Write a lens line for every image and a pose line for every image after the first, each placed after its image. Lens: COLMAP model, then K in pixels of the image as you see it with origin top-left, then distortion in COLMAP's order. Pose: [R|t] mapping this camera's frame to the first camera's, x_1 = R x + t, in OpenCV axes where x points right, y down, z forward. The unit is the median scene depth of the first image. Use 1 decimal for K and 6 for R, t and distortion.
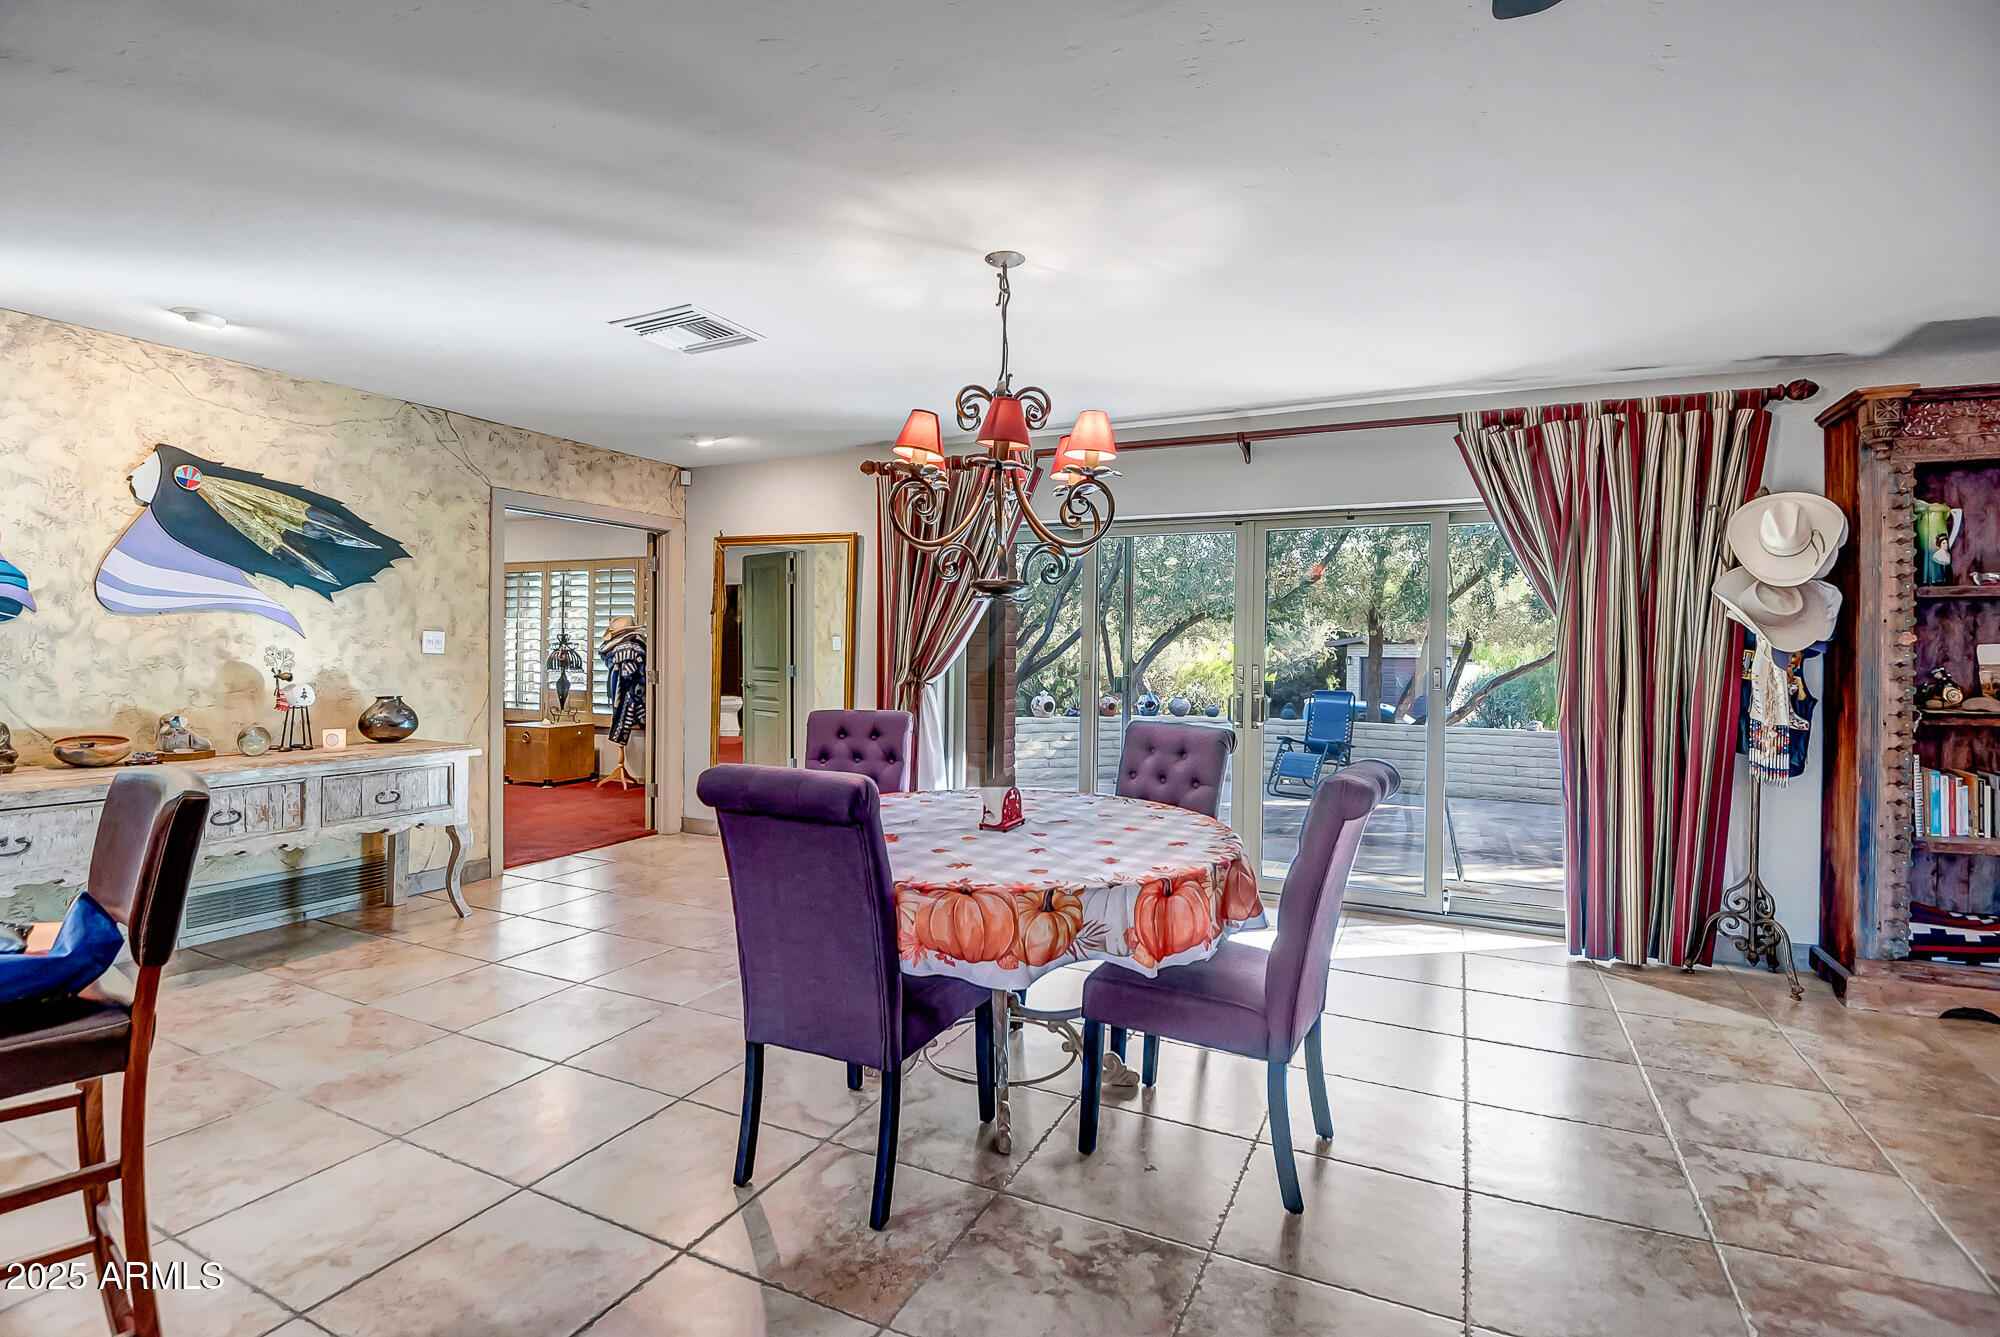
lens RADIAL K [[940.7, 0, 1006.2], [0, 940.7, 649.3], [0, 0, 1]] dist [0.022090, -0.026215]
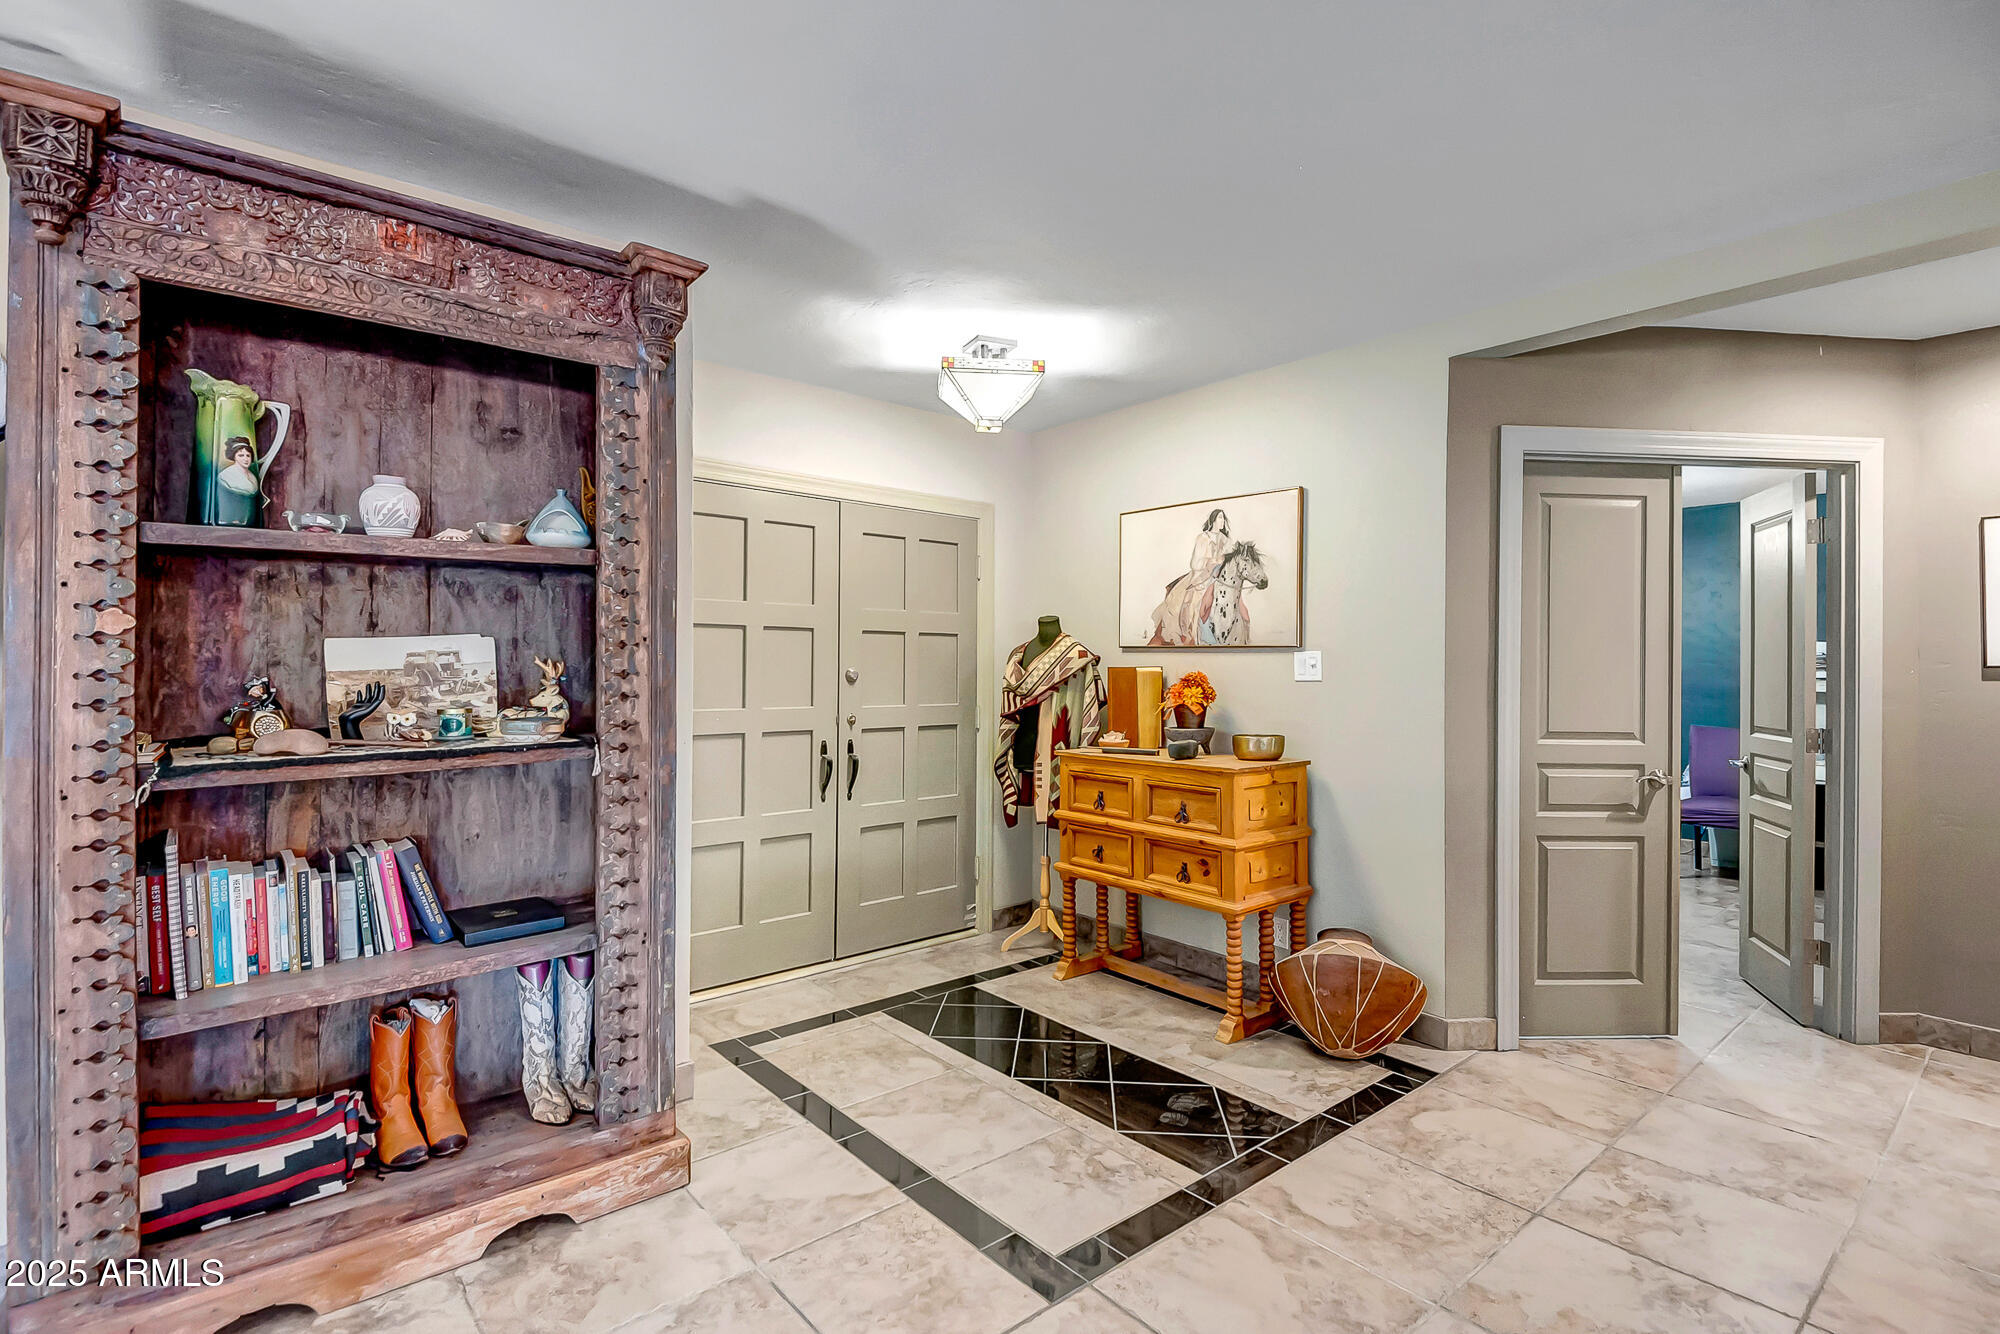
lens RADIAL K [[940.7, 0, 1006.2], [0, 940.7, 647.8], [0, 0, 1]] dist [0.022090, -0.026215]
pose [[0.416938, 0.004295, 0.908925, 0.700619], [0.006759, 0.999947, -0.007826, 0.009396], [-0.908910, 0.009407, 0.416886, 0.362517]]
